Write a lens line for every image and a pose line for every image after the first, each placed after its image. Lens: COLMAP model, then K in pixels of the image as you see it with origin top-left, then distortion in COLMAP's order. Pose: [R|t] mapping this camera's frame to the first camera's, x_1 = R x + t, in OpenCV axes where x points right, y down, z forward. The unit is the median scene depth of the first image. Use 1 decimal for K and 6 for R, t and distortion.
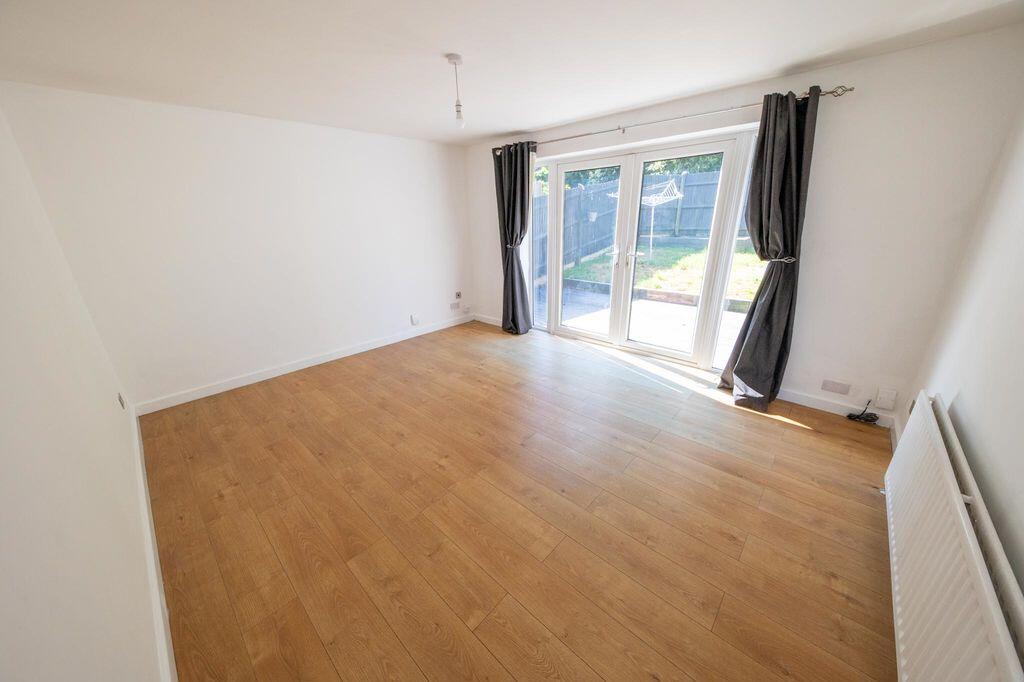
lens RADIAL K [[350.3, 0, 512.8], [0, 350.3, 346.0], [0, 0, 1]] dist [0.015903, -0.012723]
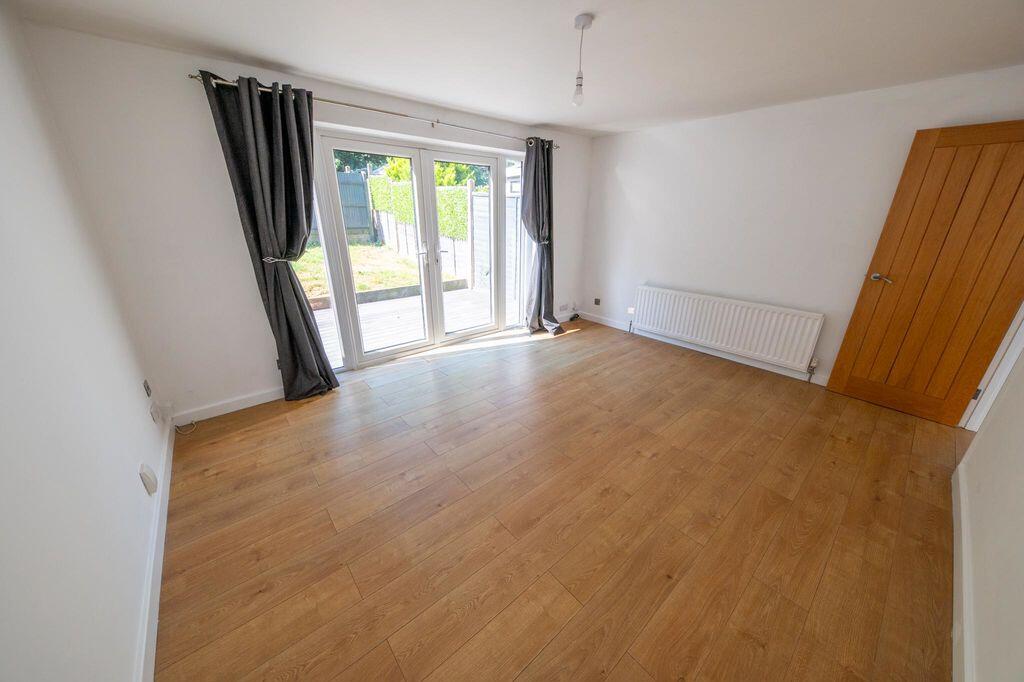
lens RADIAL K [[350.3, 0, 512.8], [0, 350.3, 346.0], [0, 0, 1]] dist [0.015903, -0.012723]
pose [[0.117181, -0.331596, 0.936116, -0.947959], [0.333397, 0.901041, 0.277438, -0.313469], [-0.935476, 0.279588, 0.216138, 0.920655]]
